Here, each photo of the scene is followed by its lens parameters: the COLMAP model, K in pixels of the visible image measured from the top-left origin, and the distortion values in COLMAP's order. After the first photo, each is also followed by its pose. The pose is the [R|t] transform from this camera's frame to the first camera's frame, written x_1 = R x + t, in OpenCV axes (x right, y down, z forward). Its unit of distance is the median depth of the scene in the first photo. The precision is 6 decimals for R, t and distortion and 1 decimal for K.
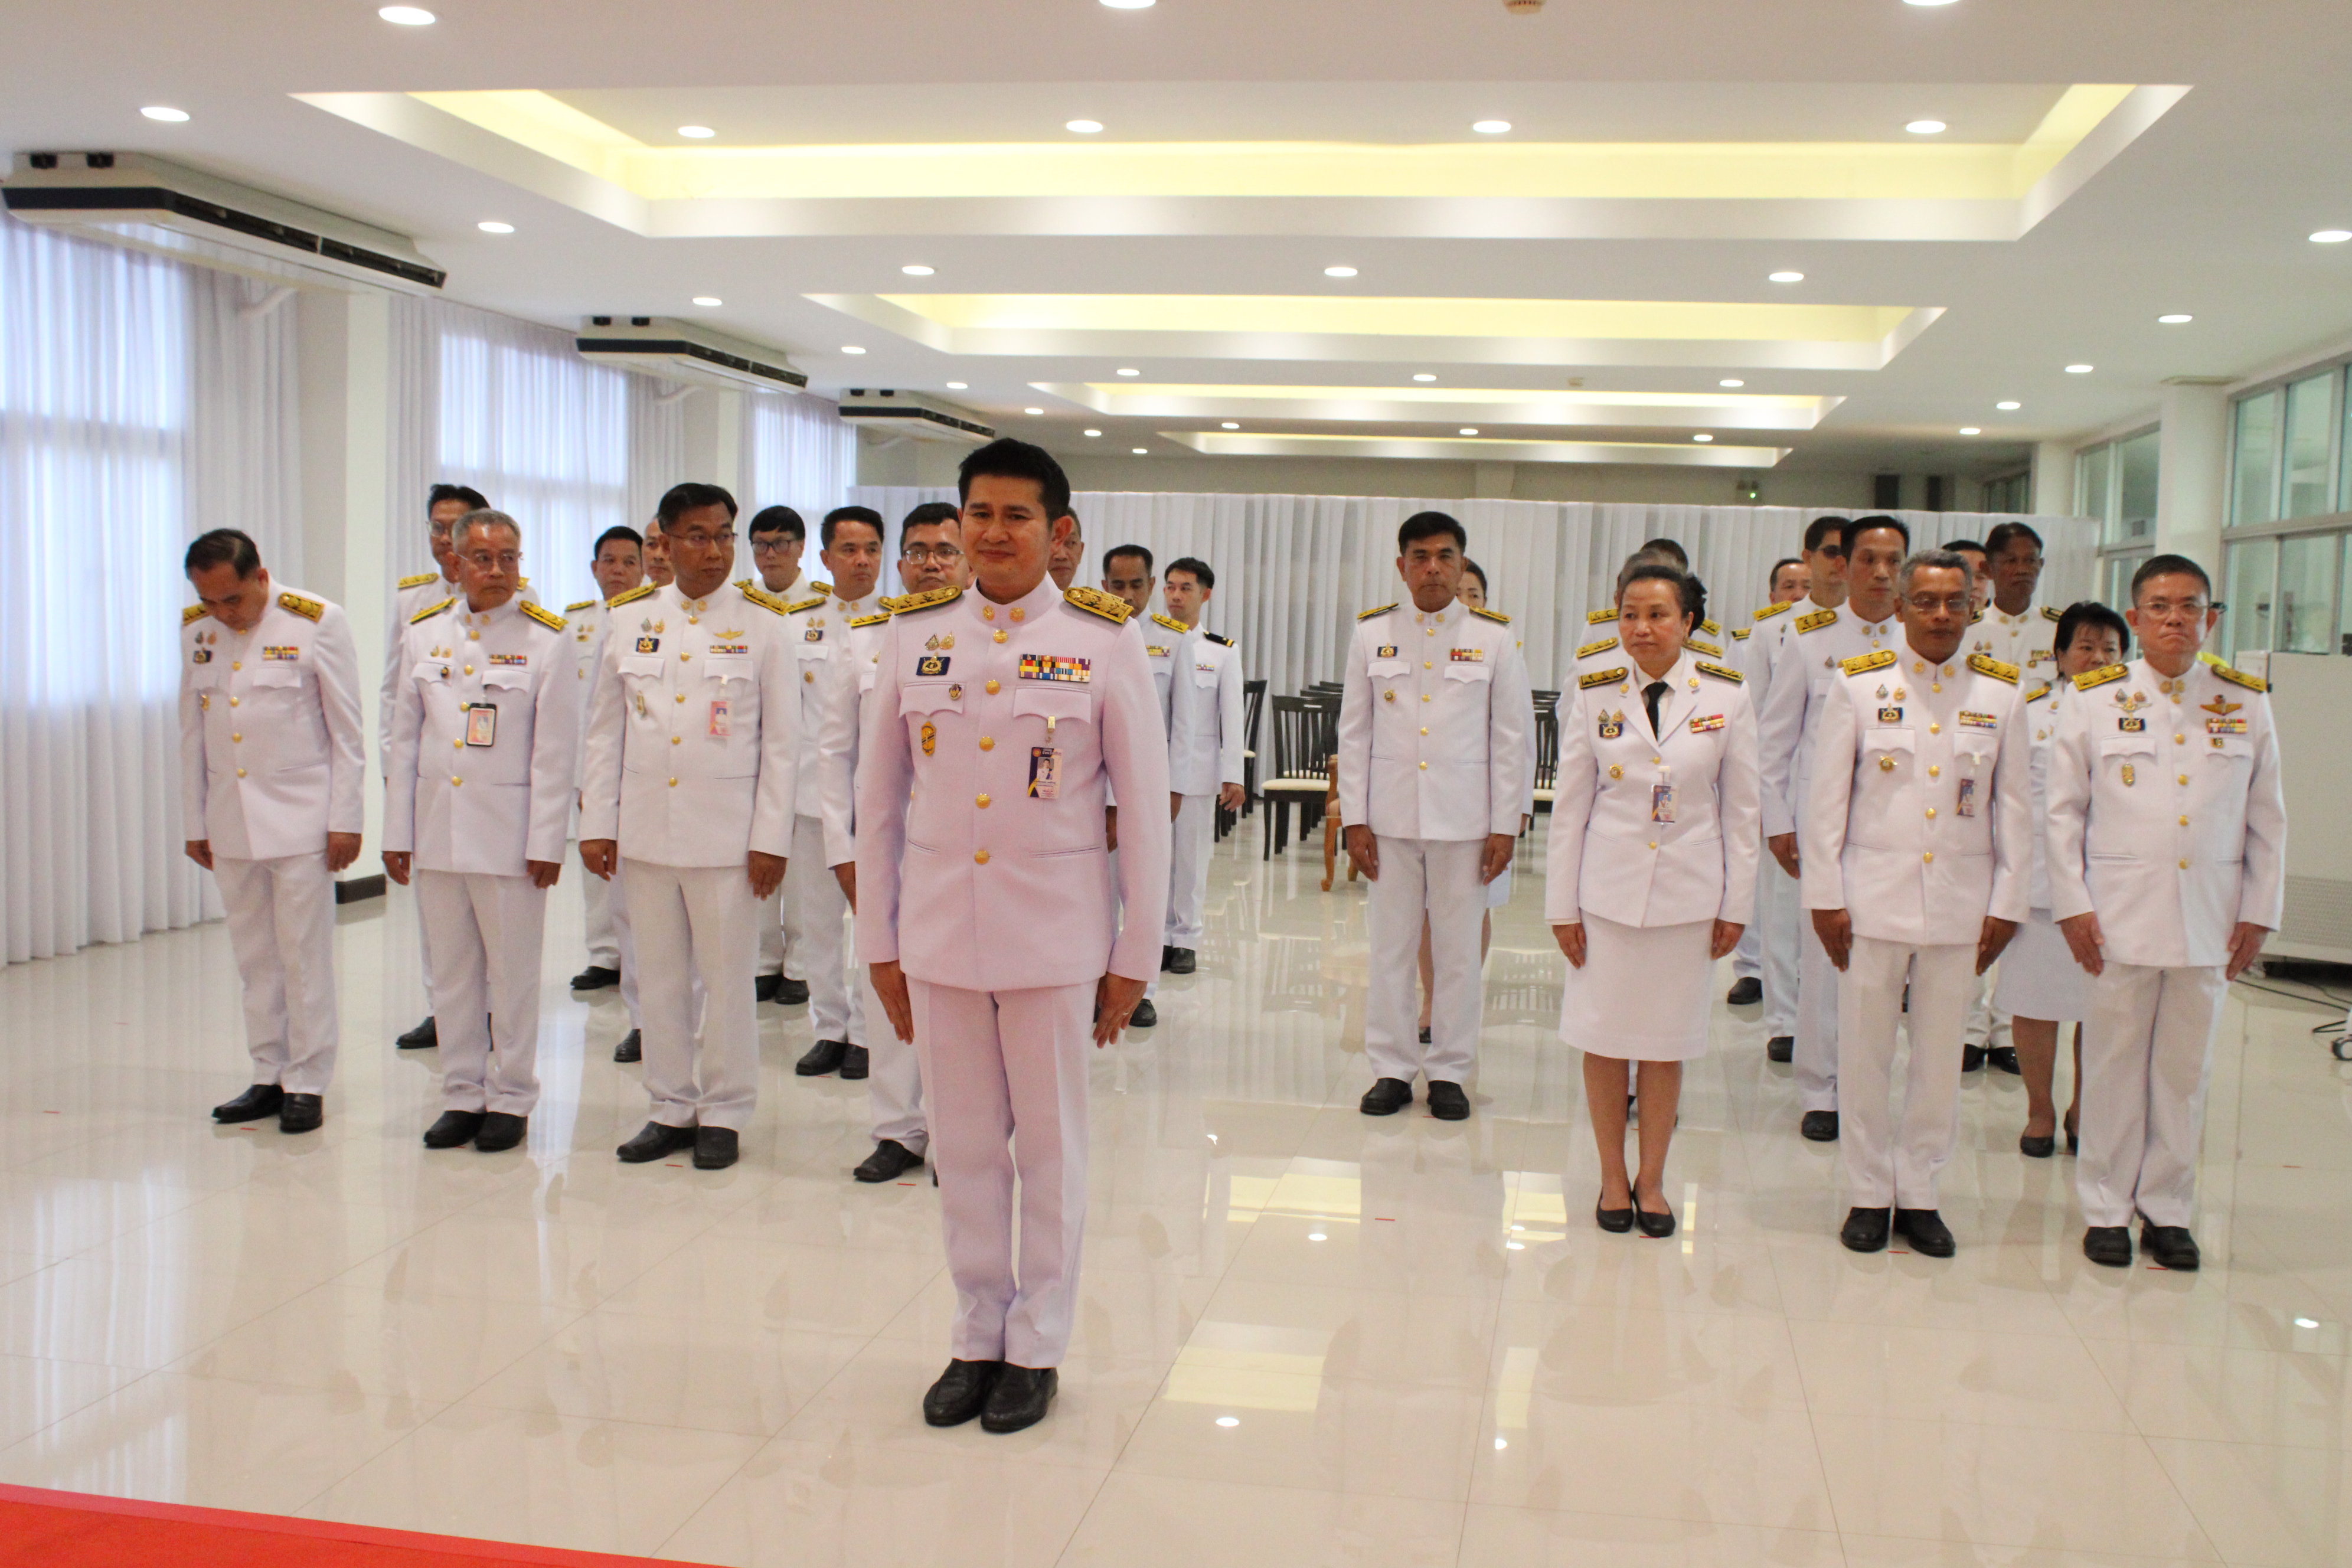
lens RADIAL K [[2463.6, 0, 1176.0], [0, 2463.6, 784.0], [0, 0, 1]] dist [-0.109611, 0.129416]
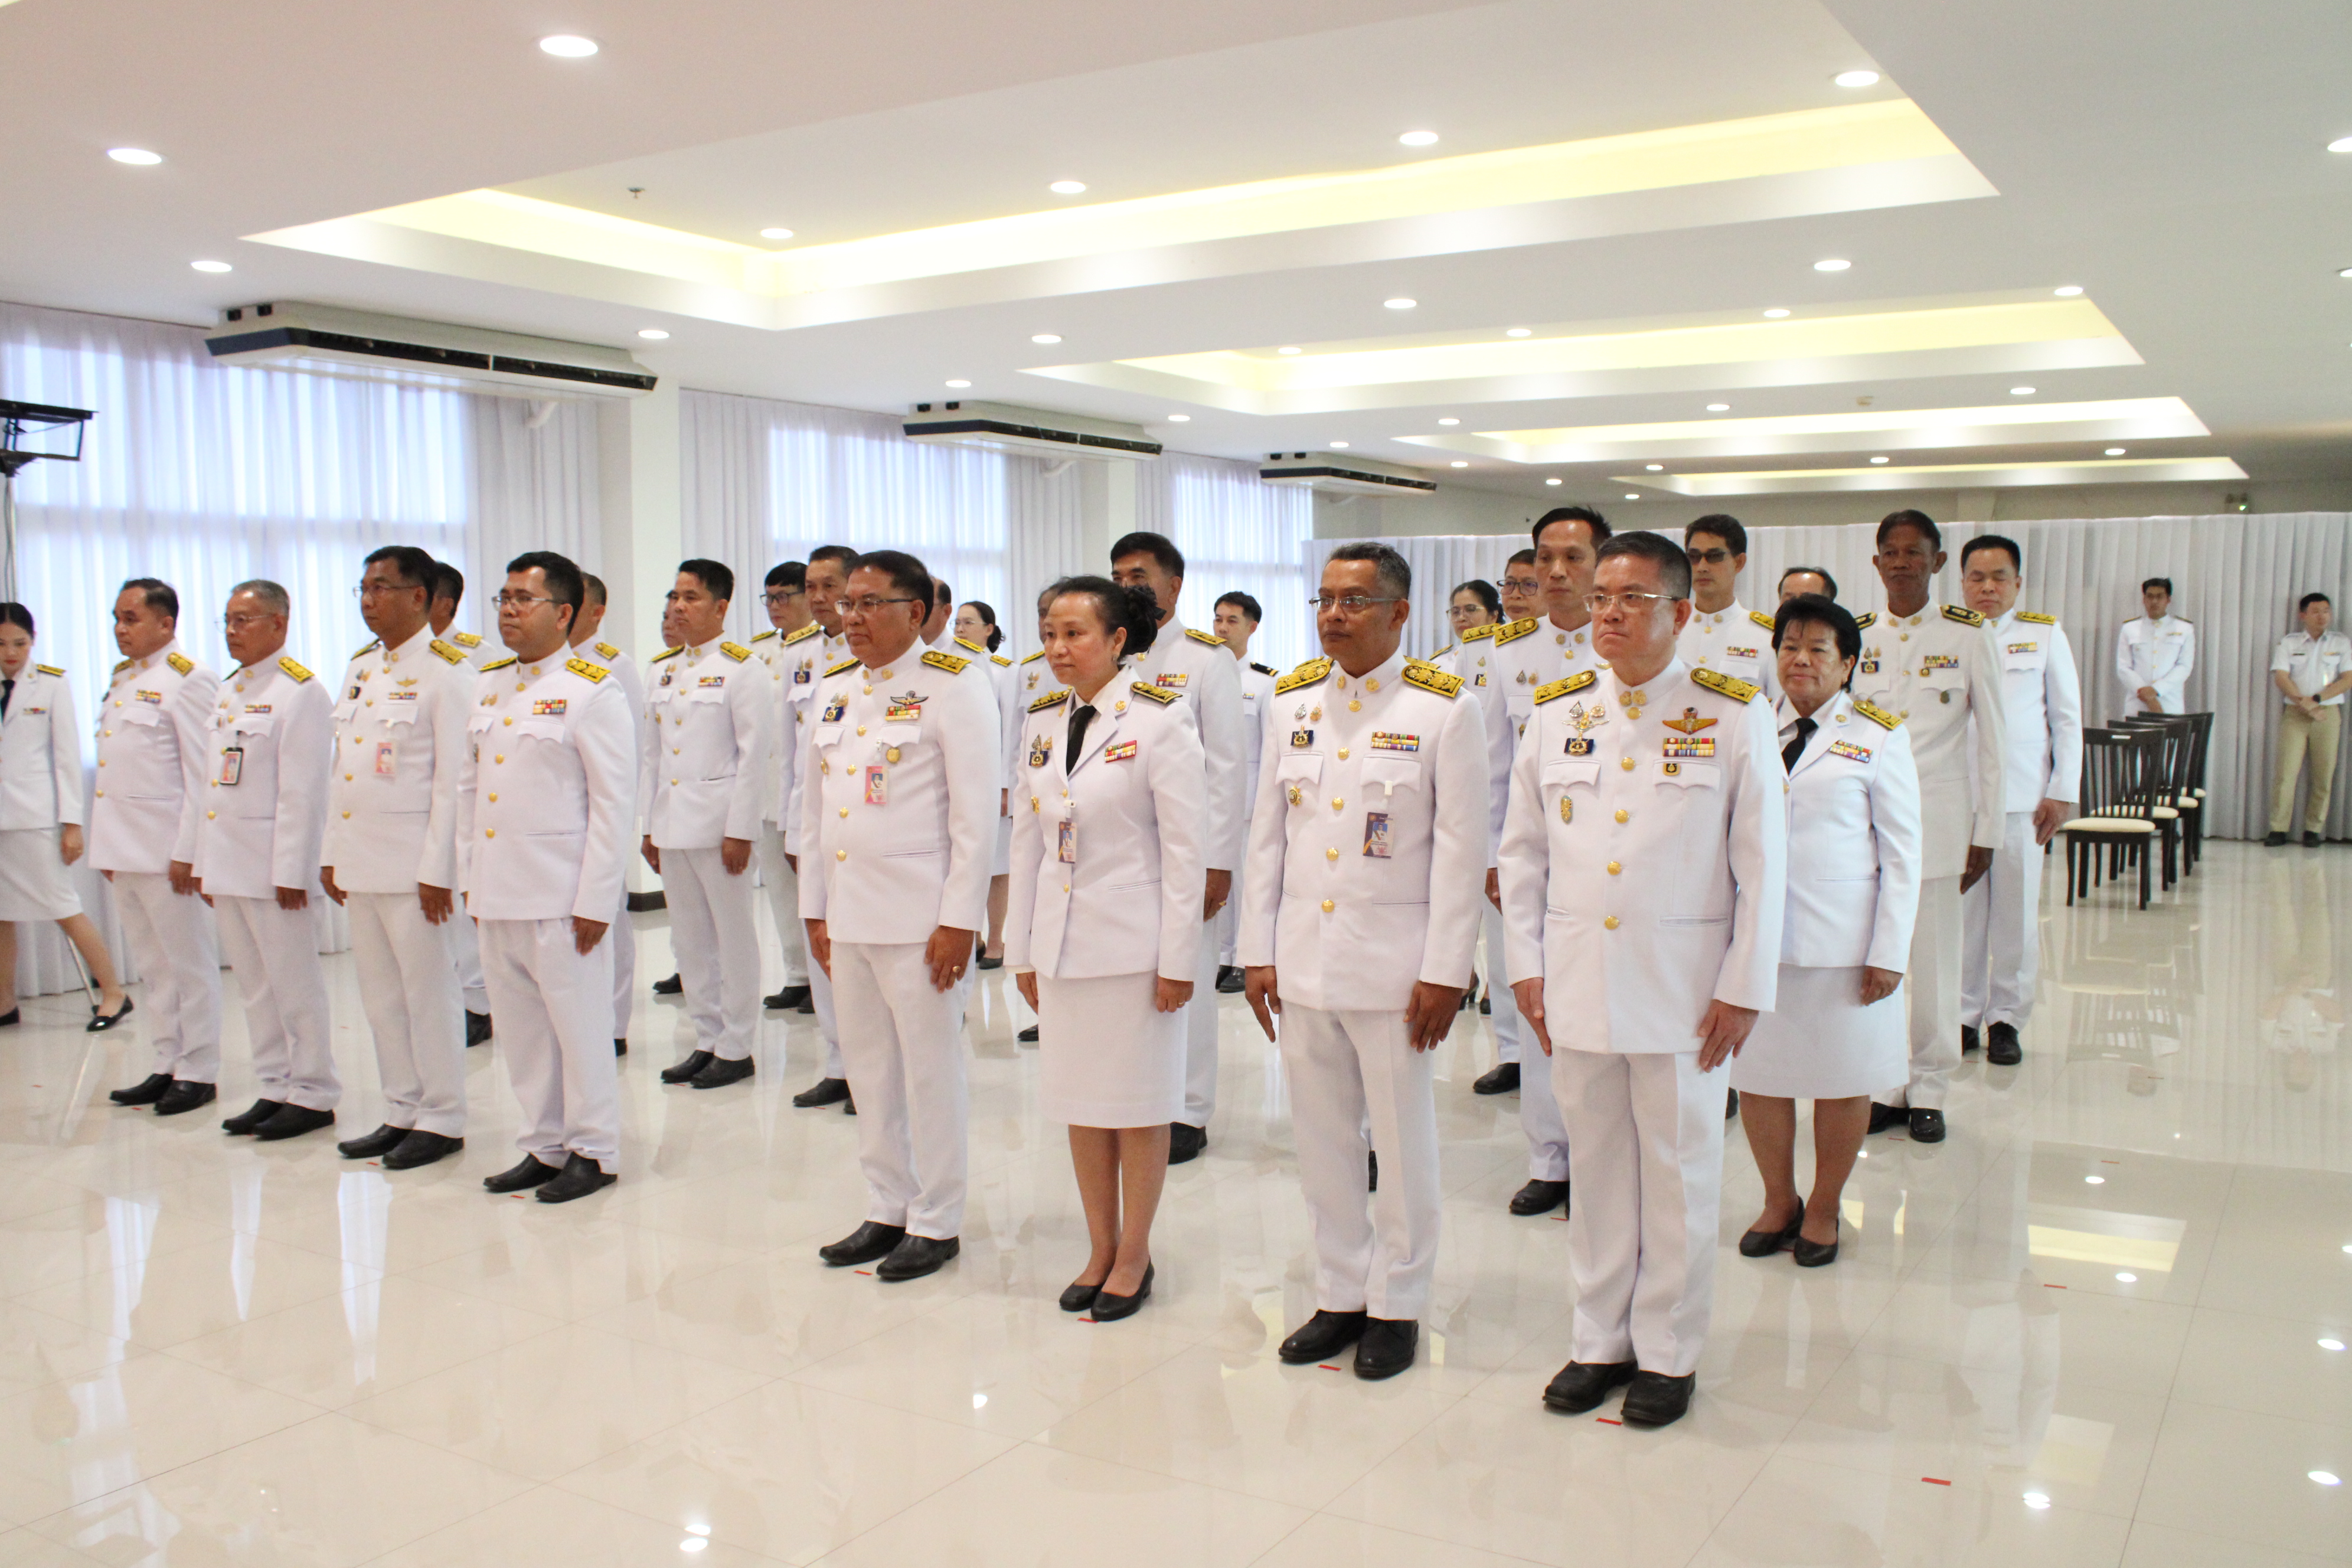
lens RADIAL K [[2064.6, 0, 1186.4], [0, 2064.6, 785.9], [0, 0, 1]] dist [-0.144388, 0.110783]
pose [[0.928516, -0.008072, -0.371205, 0.379085], [0.005876, 0.999958, -0.007046, -0.005188], [0.371246, 0.004361, 0.928524, 0.233021]]
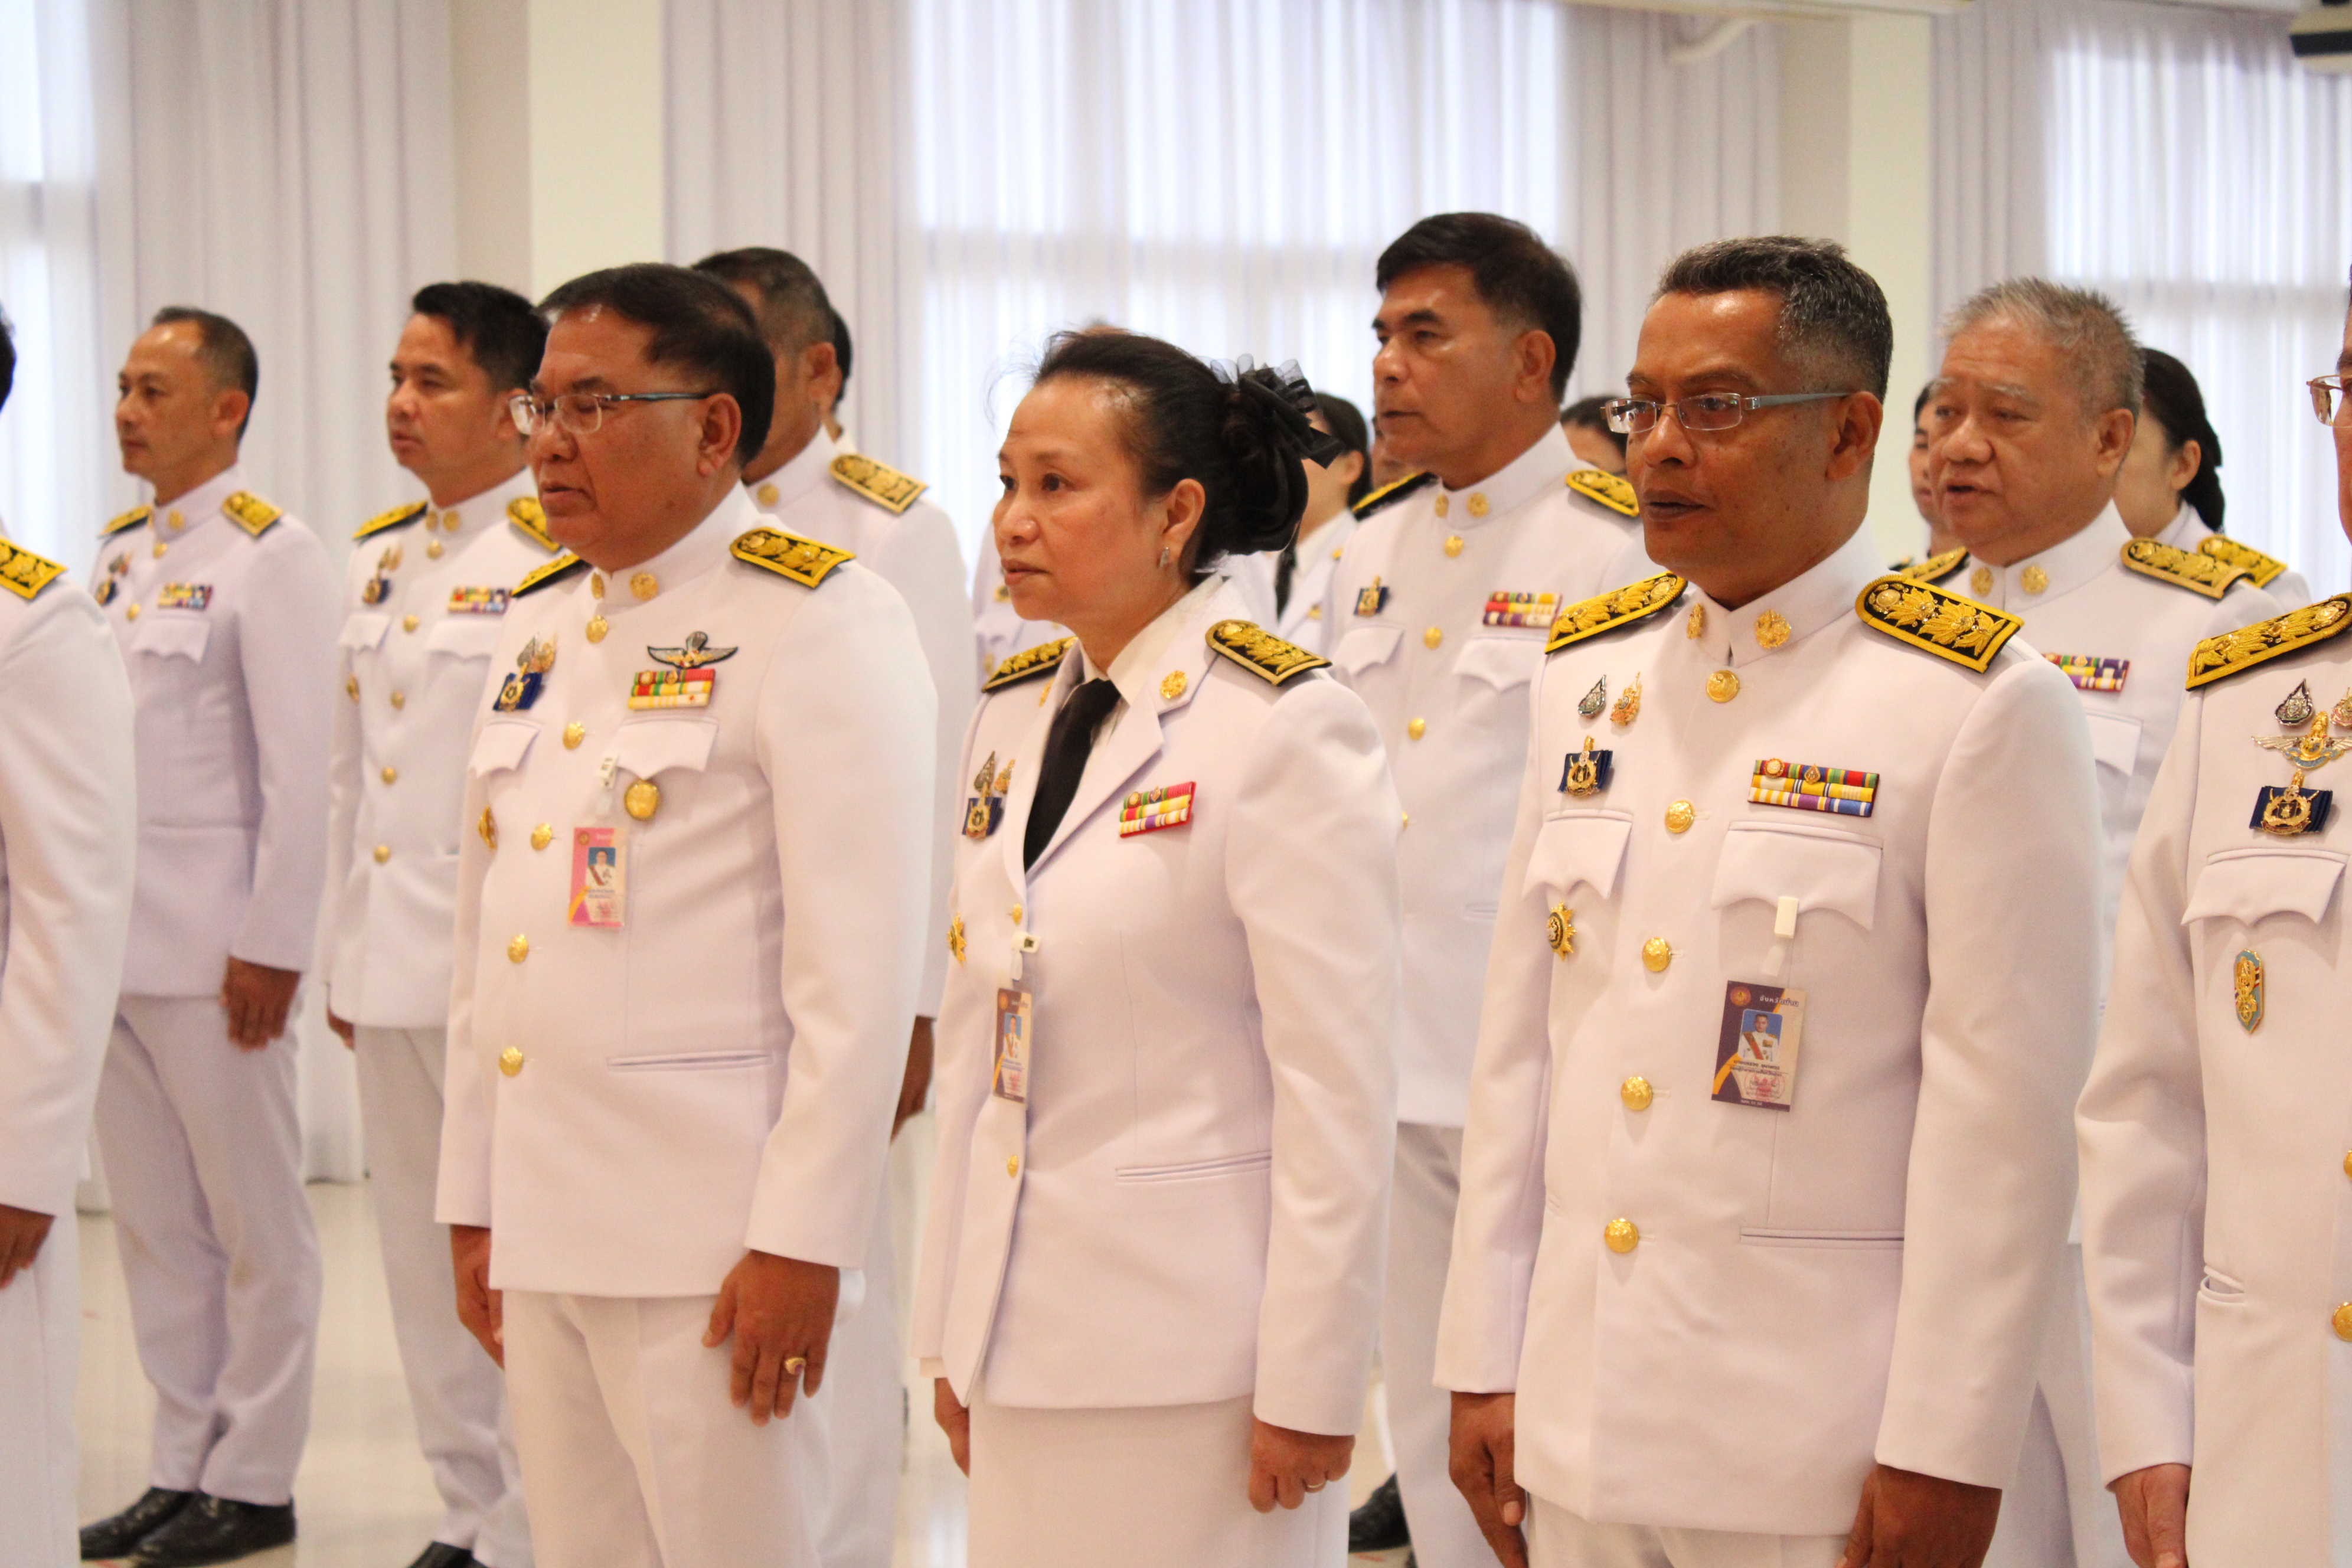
lens RADIAL K [[5320.7, 0, 1179.0], [0, 5320.7, 702.5], [0, 0, 1]] dist [0.057844, 0.241699]
pose [[0.827478, -0.007879, -0.561444, 0.458841], [-0.014625, 0.999260, -0.035578, -0.009419], [0.561308, 0.037651, 0.826750, 0.299856]]
